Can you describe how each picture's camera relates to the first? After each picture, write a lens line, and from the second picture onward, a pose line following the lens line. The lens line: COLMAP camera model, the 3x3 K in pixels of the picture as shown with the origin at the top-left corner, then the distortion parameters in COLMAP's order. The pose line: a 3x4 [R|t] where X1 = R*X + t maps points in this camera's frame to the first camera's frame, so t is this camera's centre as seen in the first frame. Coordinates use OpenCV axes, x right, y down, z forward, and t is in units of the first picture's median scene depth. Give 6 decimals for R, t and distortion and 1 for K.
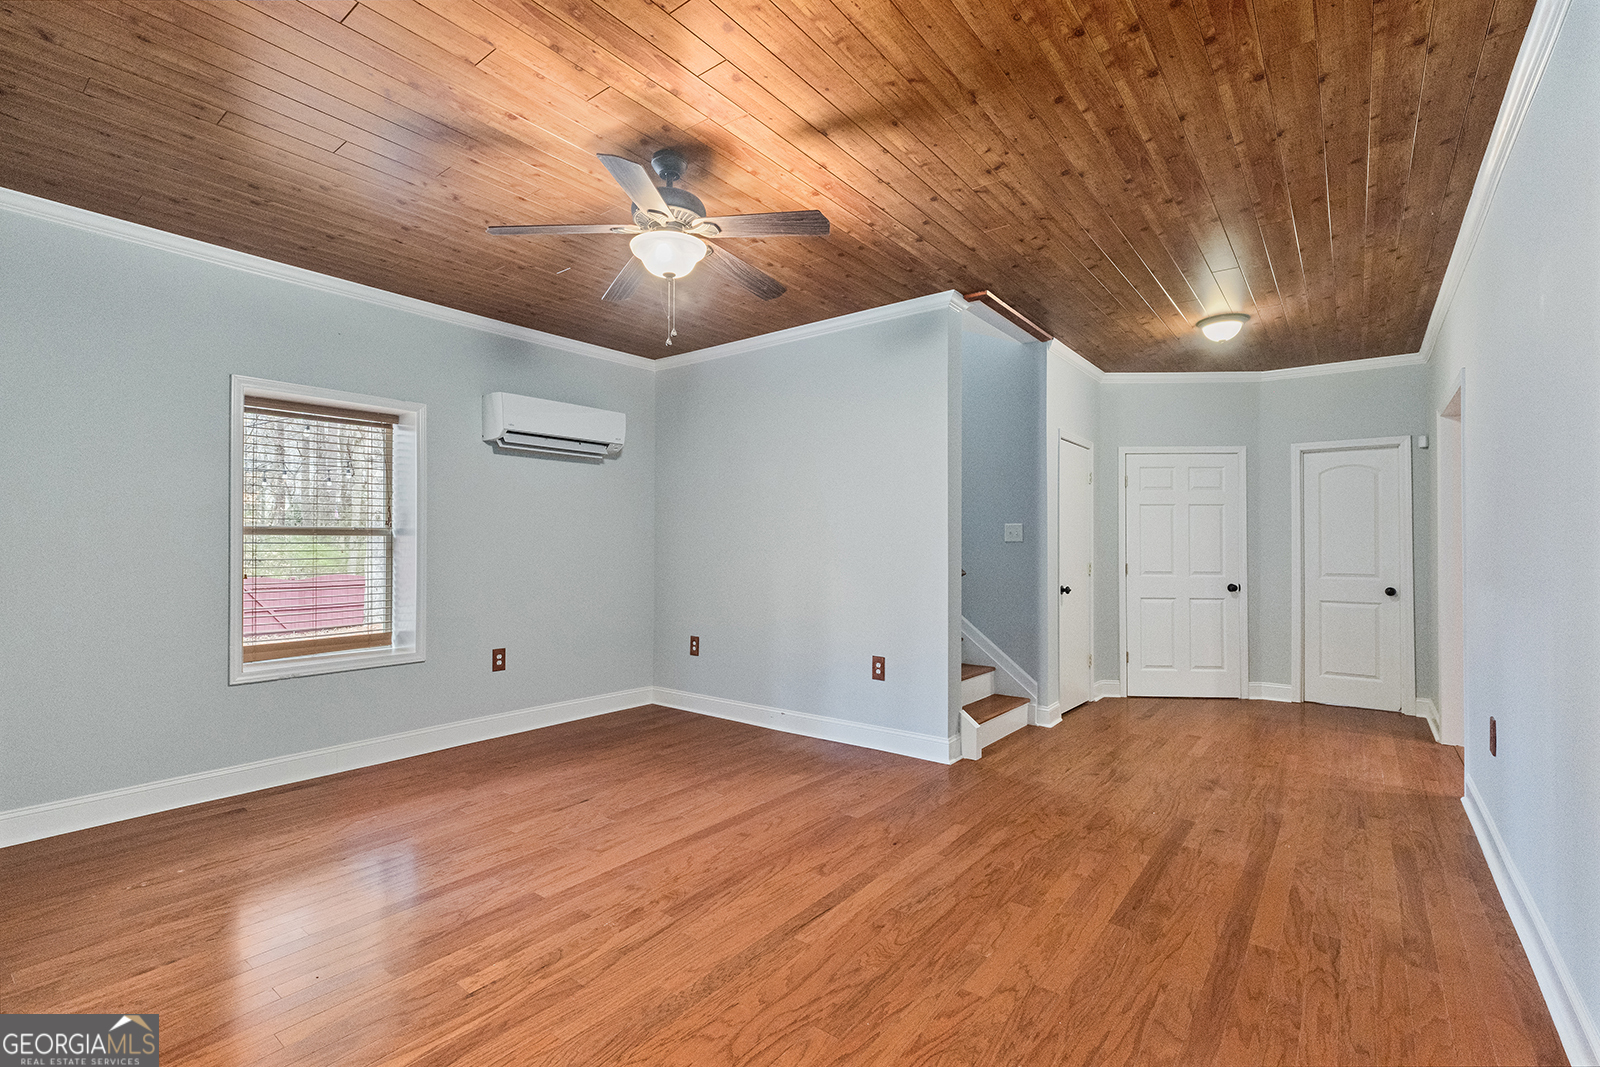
lens RADIAL K [[717.9, 0, 803.8], [0, 717.9, 536.1], [0, 0, 1]] dist [0.011745, -0.001634]
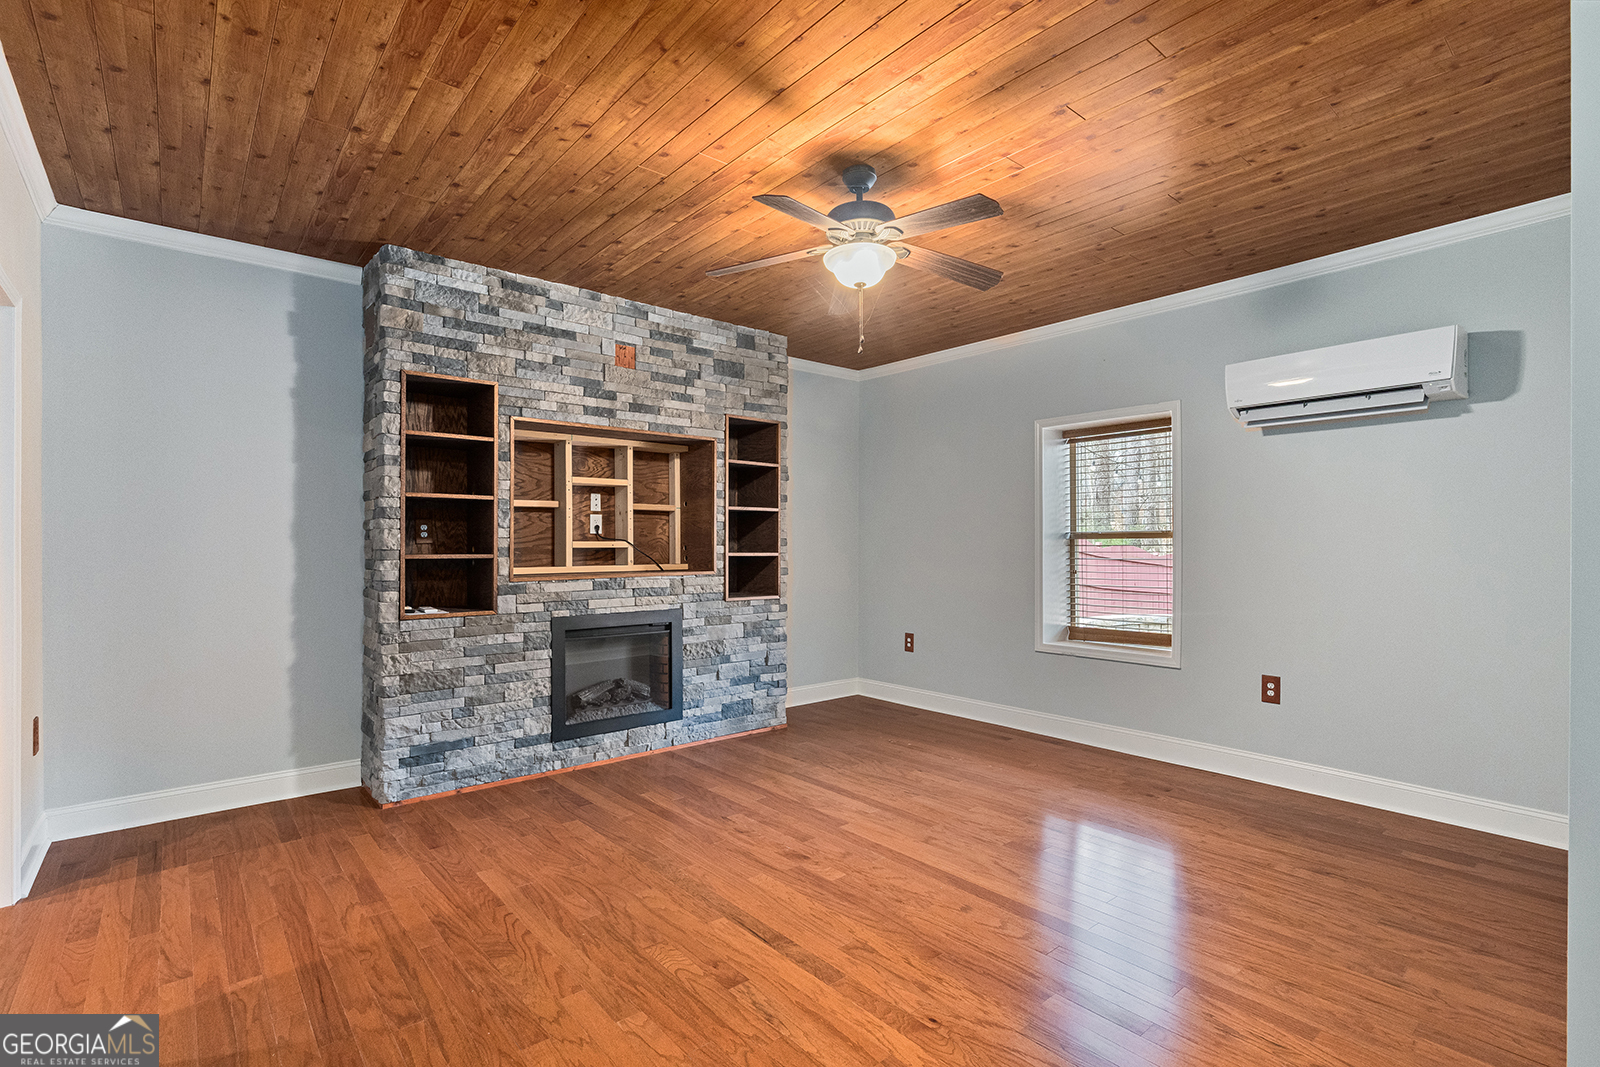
lens RADIAL K [[752.7, 0, 803.1], [0, 752.7, 544.0], [0, 0, 1]] dist [0.000466, 0.000275]
pose [[-0.211553, -0.005248, -0.977352, 0.824110], [0.011458, 0.999904, -0.007850, 0.014708], [0.977299, -0.012859, -0.211472, 1.068269]]
